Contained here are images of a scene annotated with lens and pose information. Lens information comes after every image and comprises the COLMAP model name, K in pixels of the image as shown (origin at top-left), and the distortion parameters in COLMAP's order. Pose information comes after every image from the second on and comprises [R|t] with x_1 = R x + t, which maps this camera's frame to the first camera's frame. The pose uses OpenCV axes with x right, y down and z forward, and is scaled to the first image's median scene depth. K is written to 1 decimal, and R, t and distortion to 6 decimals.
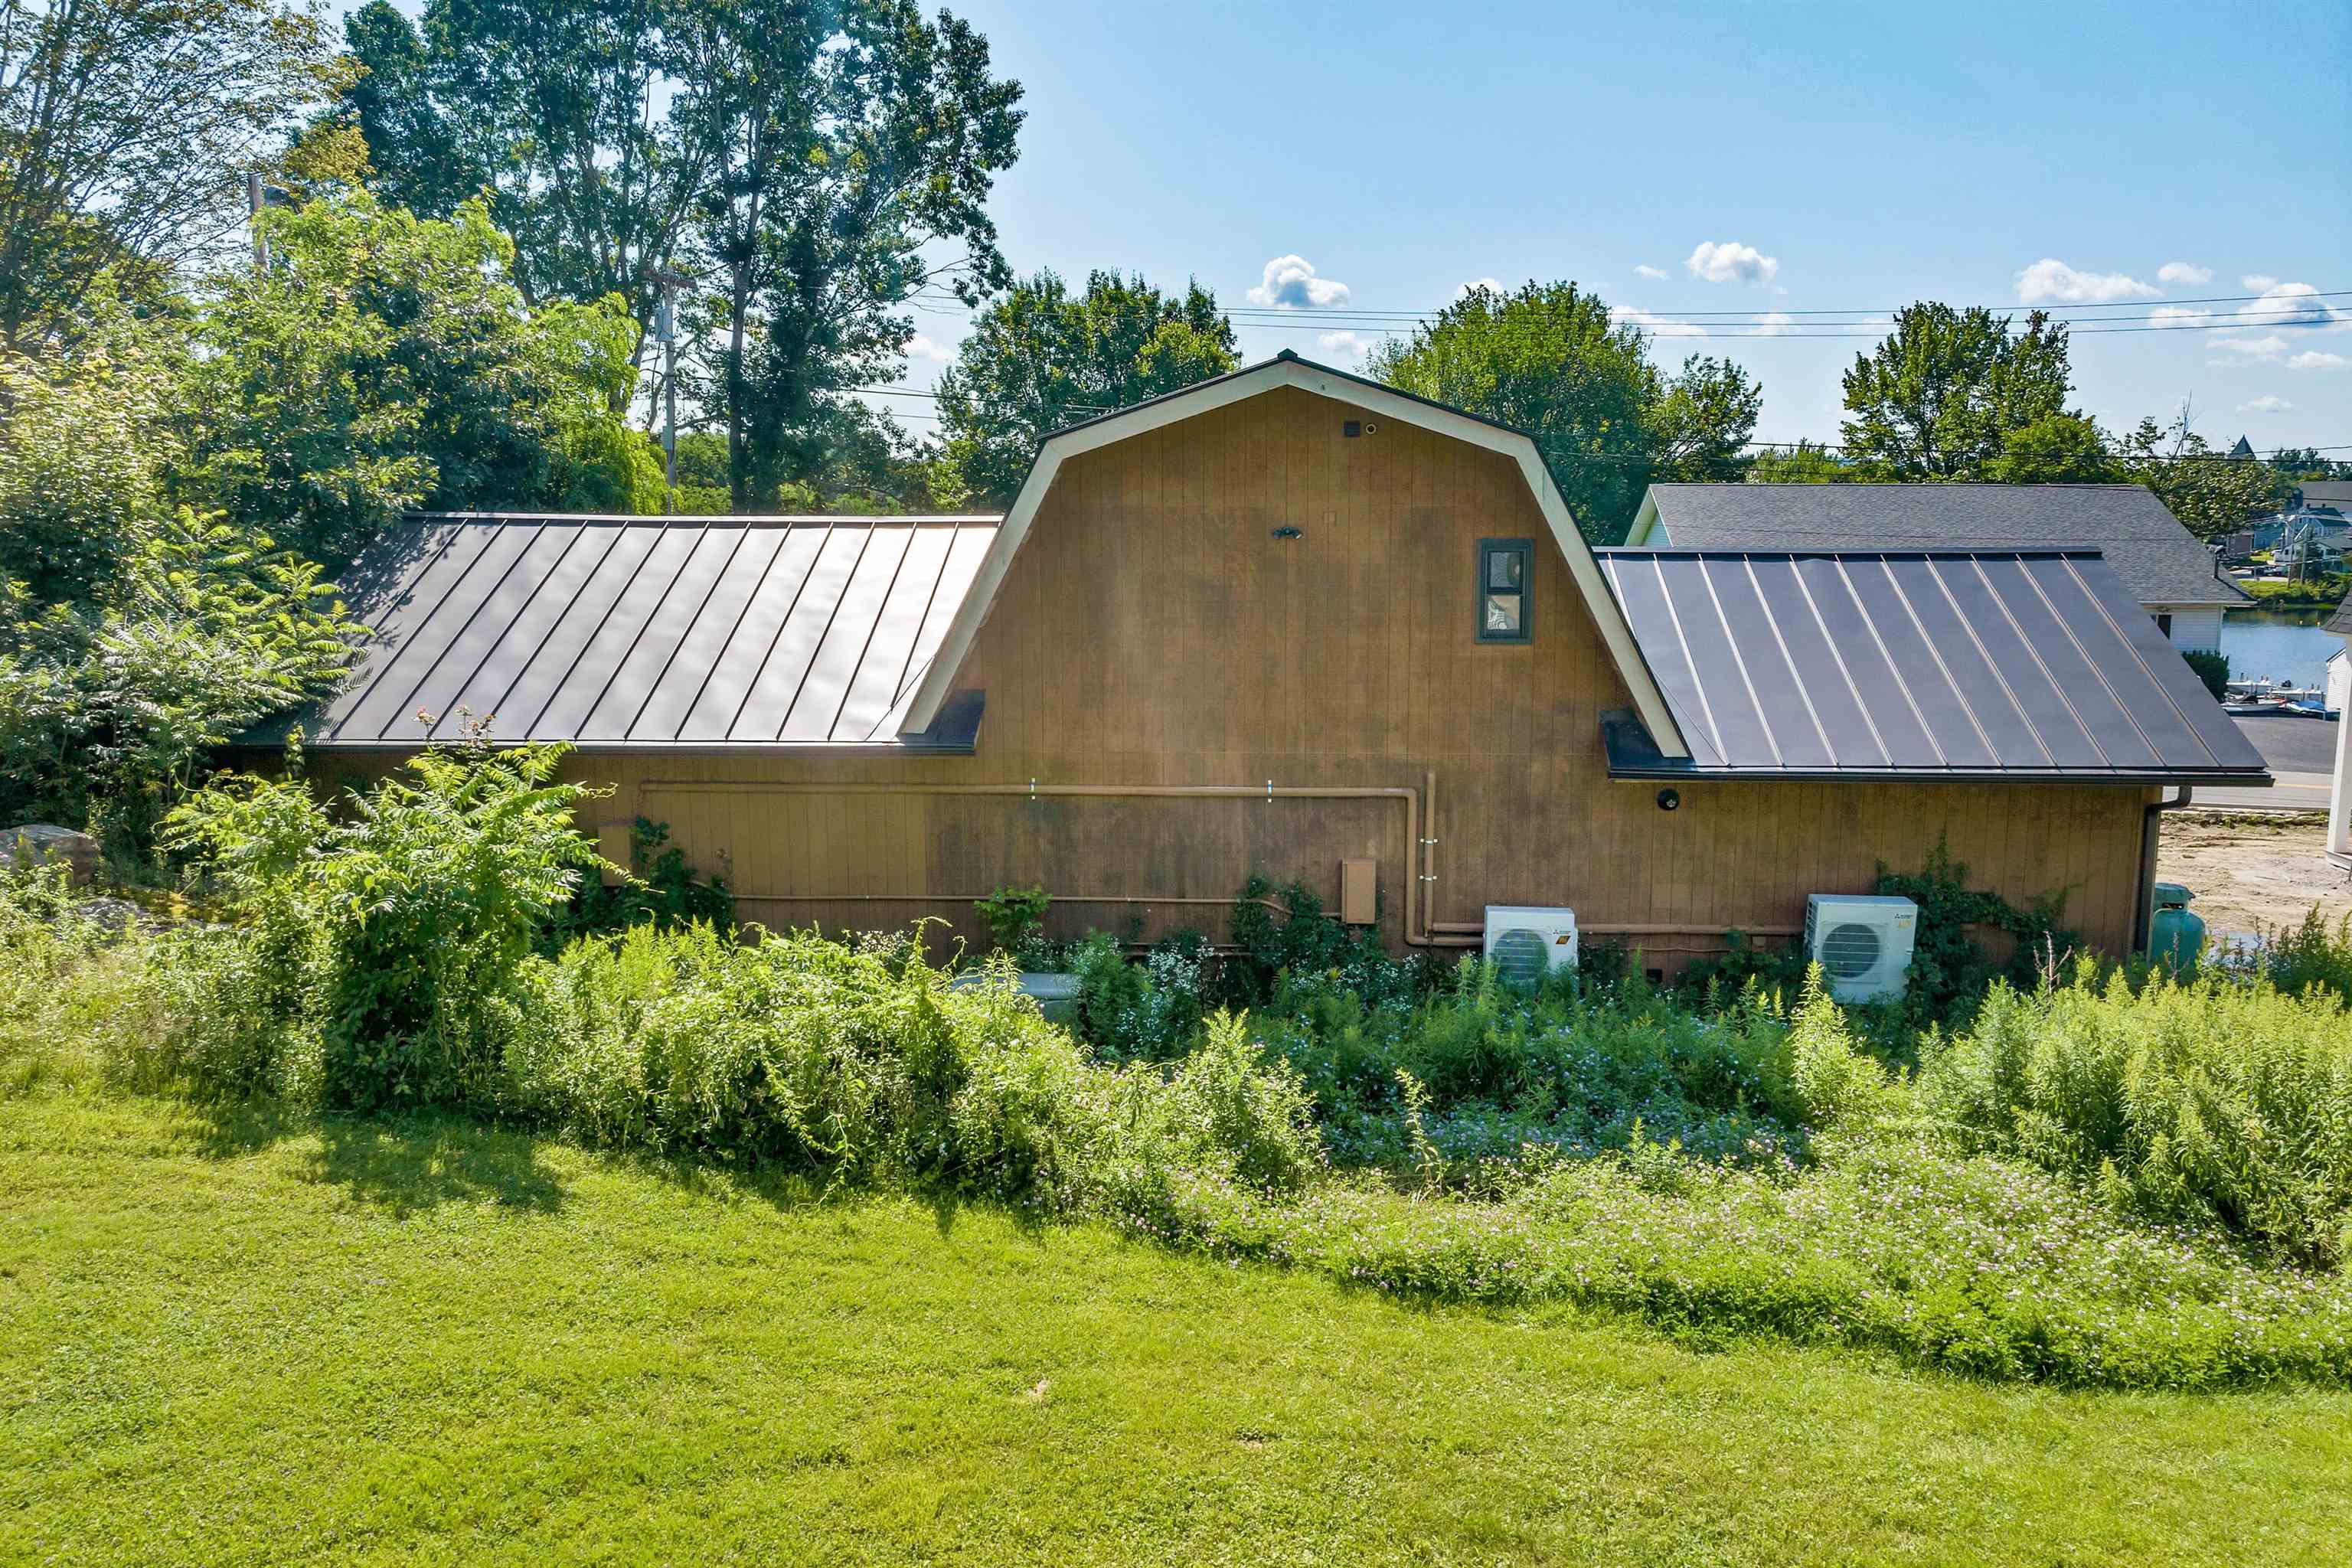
lens RADIAL K [[1646.7, 0, 1179.7], [0, 1646.7, 788.1], [0, 0, 1]] dist [-0.042508, 0.007061]
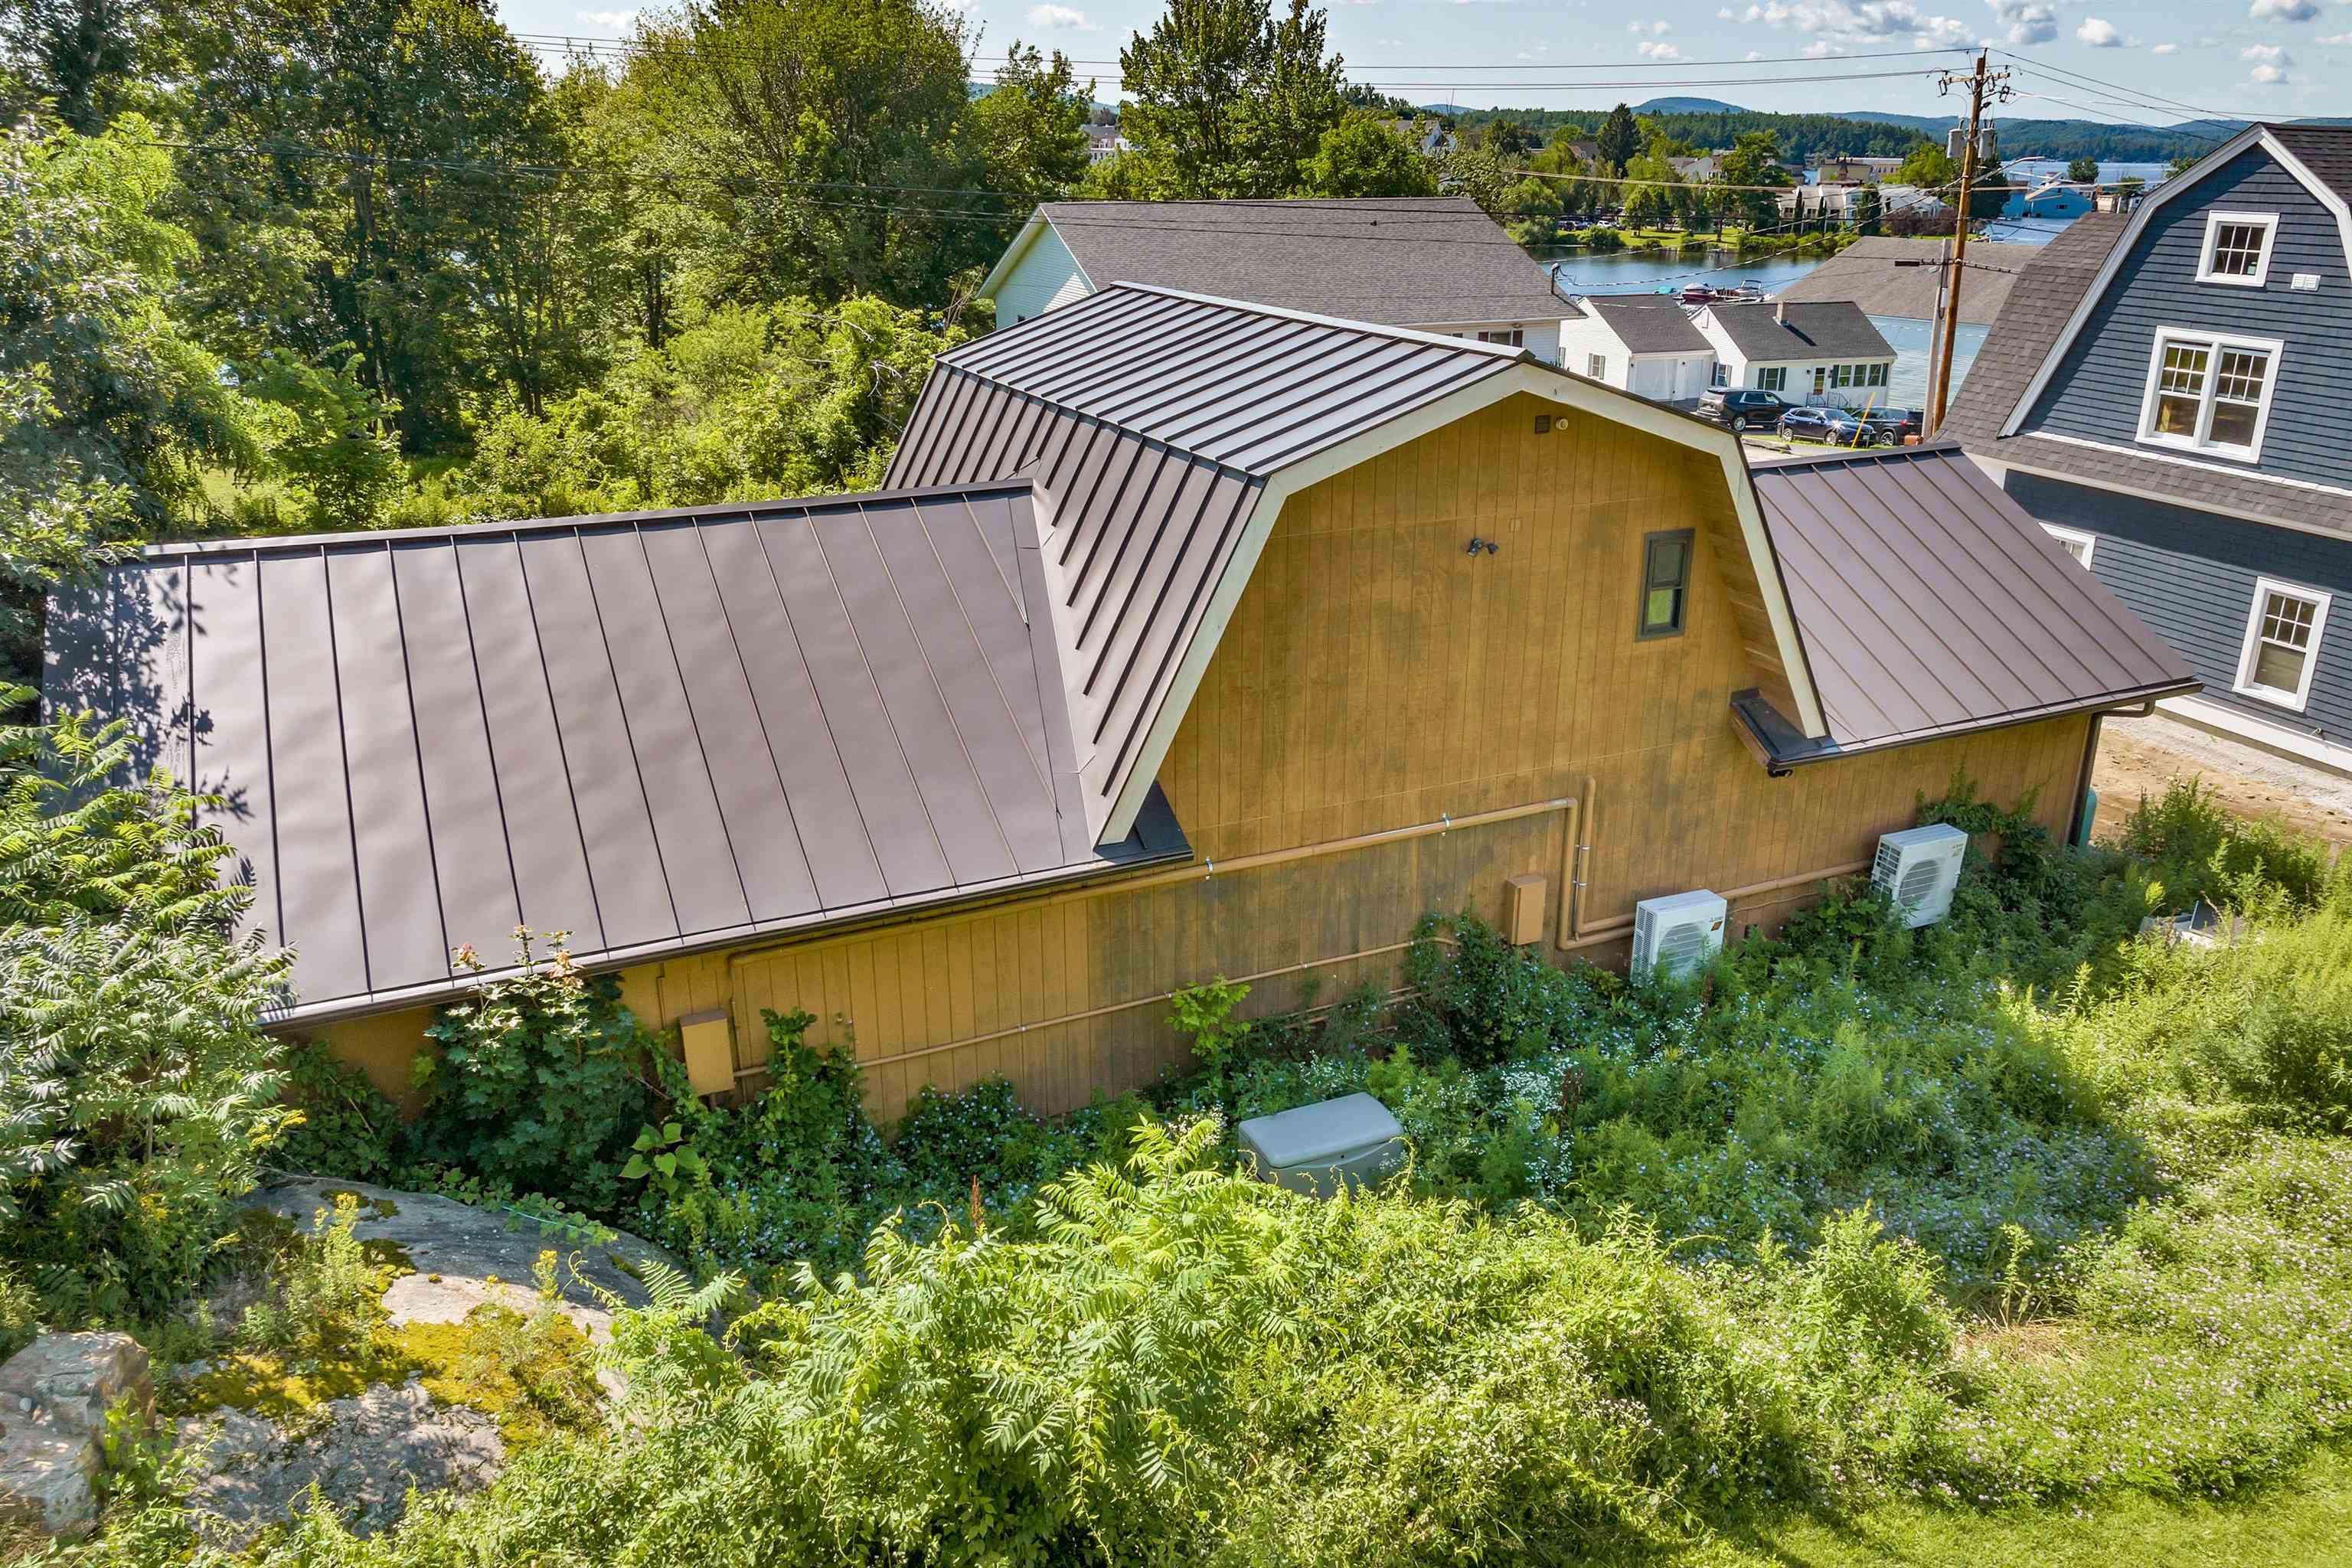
lens RADIAL K [[1646.7, 0, 1182.5], [0, 1646.7, 787.3], [0, 0, 1]] dist [-0.042508, 0.007061]
pose [[0.879171, -0.170206, 0.445072, -0.478641], [0.075312, 0.971924, 0.222918, -0.234544], [-0.470518, -0.162463, 0.867305, 0.289579]]
